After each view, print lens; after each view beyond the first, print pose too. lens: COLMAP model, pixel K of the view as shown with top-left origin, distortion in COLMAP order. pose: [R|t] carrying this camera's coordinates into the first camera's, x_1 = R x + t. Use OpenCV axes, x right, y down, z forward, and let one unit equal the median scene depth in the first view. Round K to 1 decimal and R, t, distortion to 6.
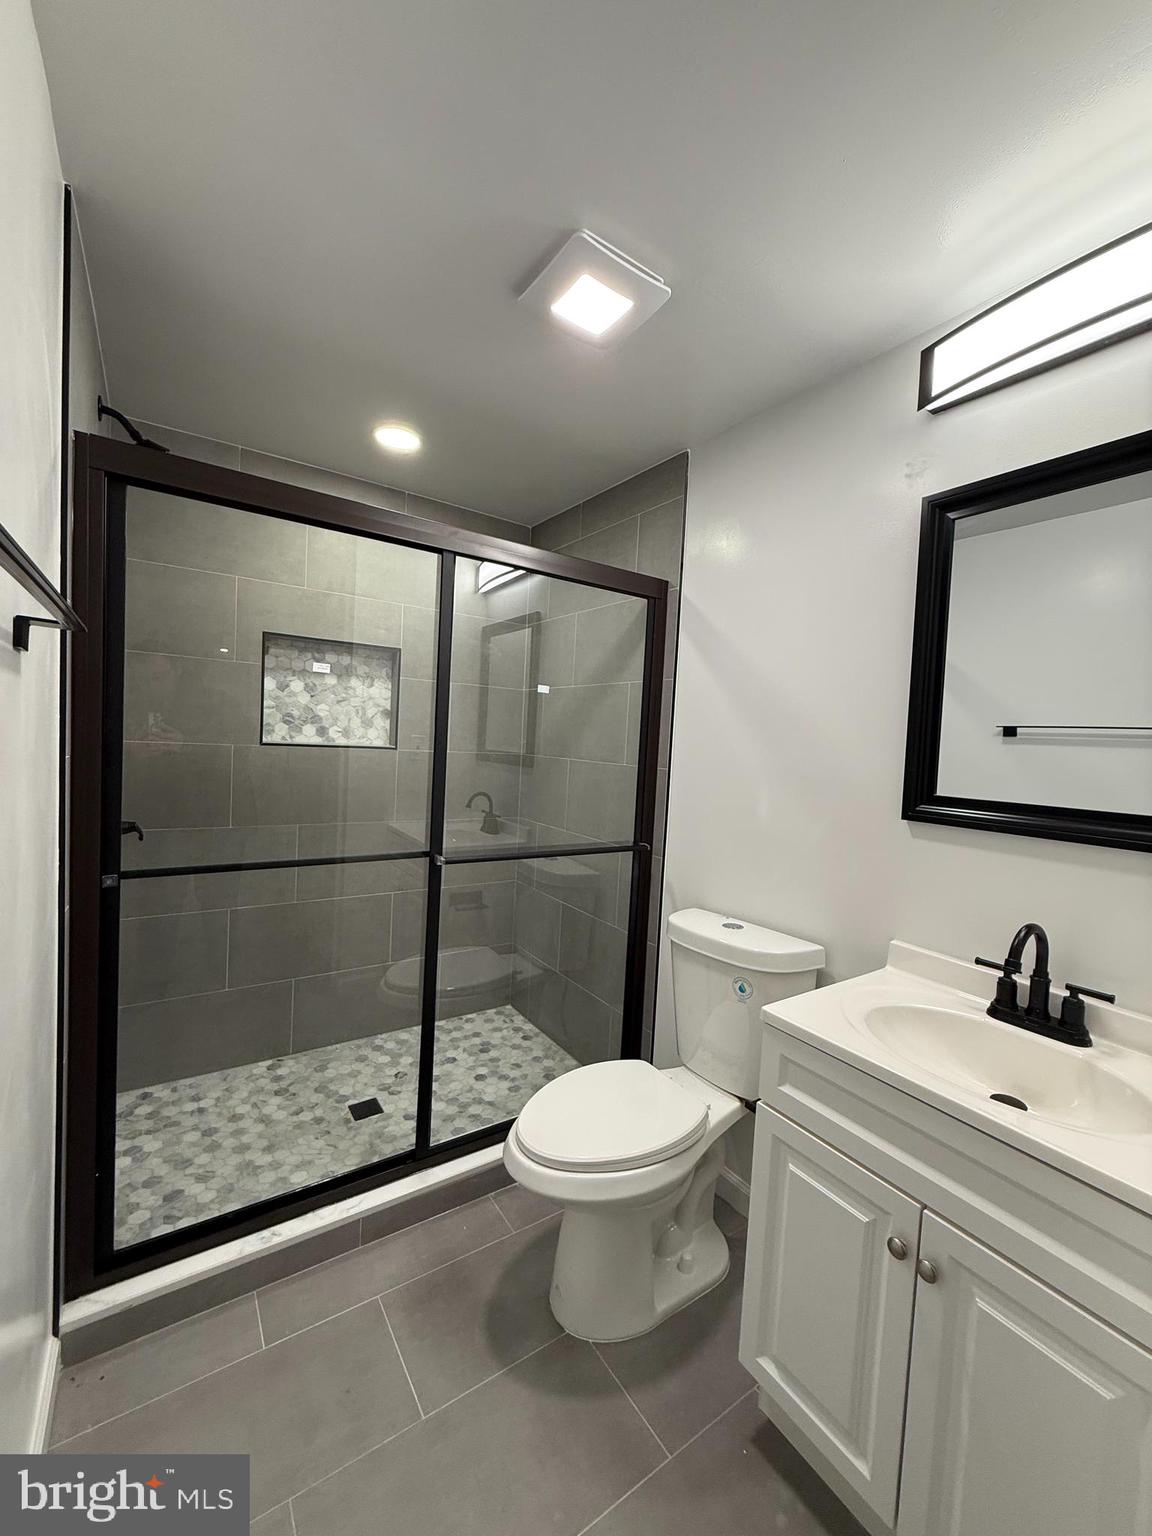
lens RADIAL K [[611.4, 0, 569.5], [0, 611.4, 768.4], [0, 0, 1]] dist [0.001676, -0.000429]
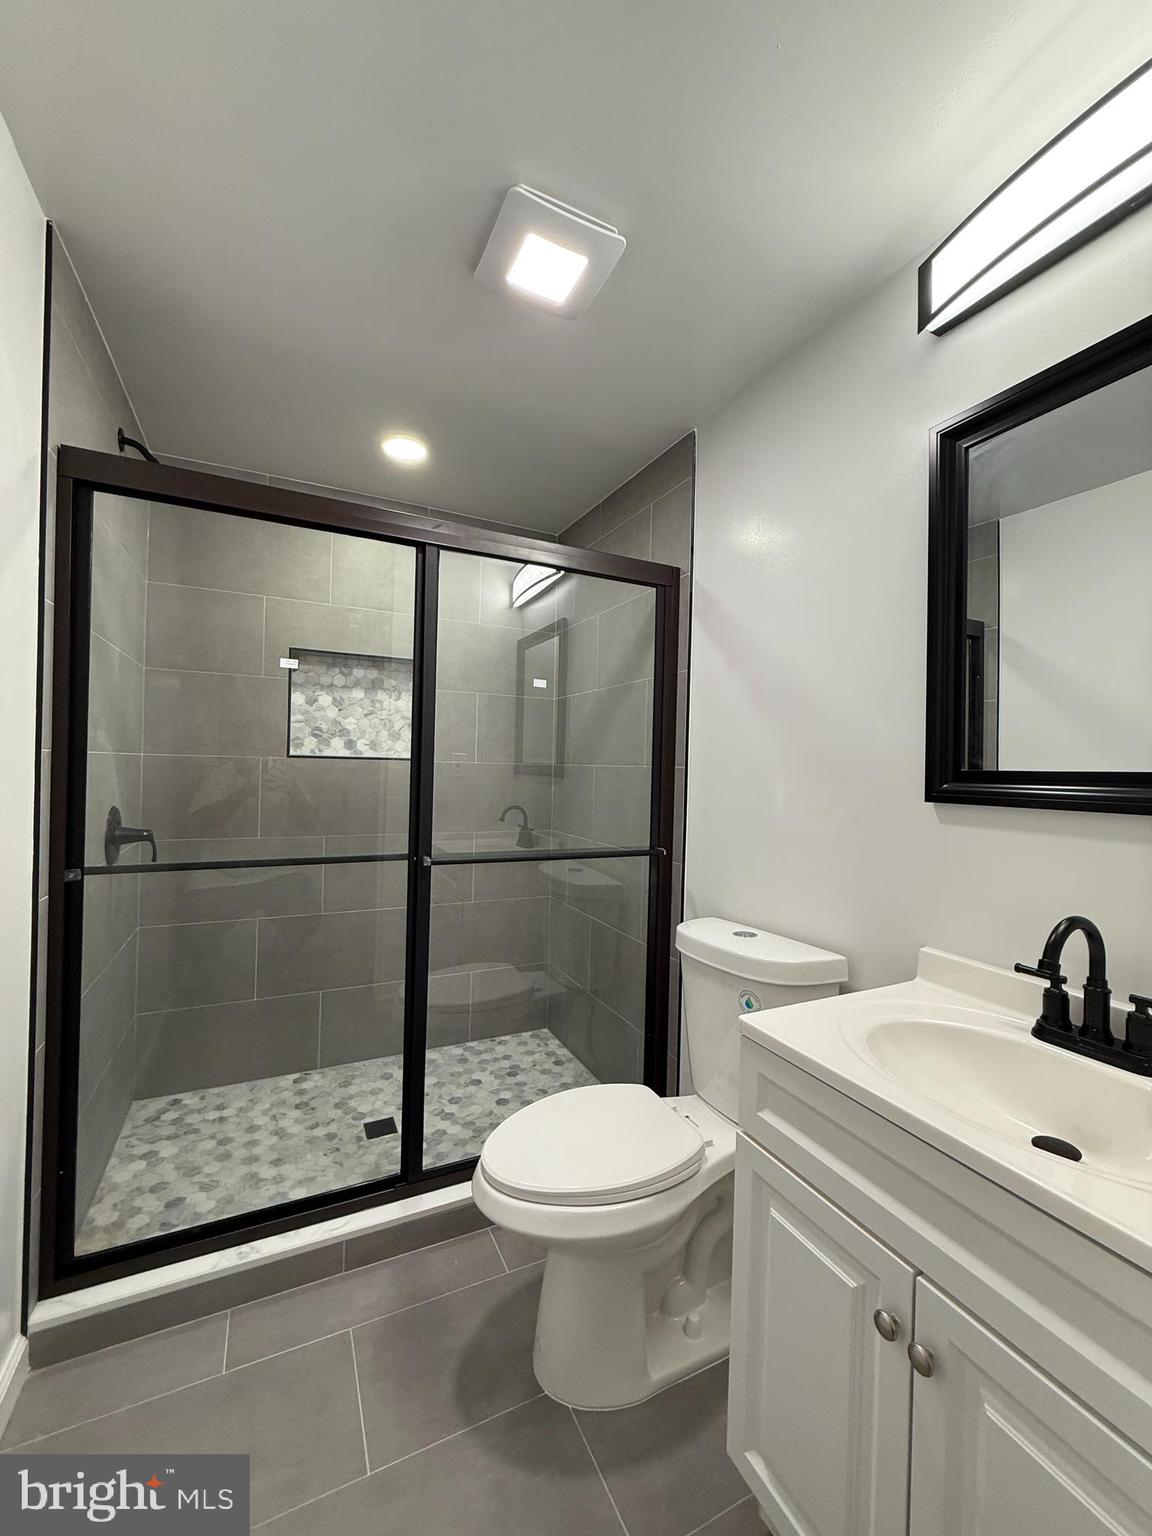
lens RADIAL K [[611.4, 0, 569.5], [0, 611.4, 768.4], [0, 0, 1]] dist [0.001676, -0.000429]
pose [[0.989529, -0.026463, -0.141890, 0.125115], [0.018953, 0.998360, -0.054023, 0.051887], [0.143087, 0.050768, 0.988407, 0.063814]]
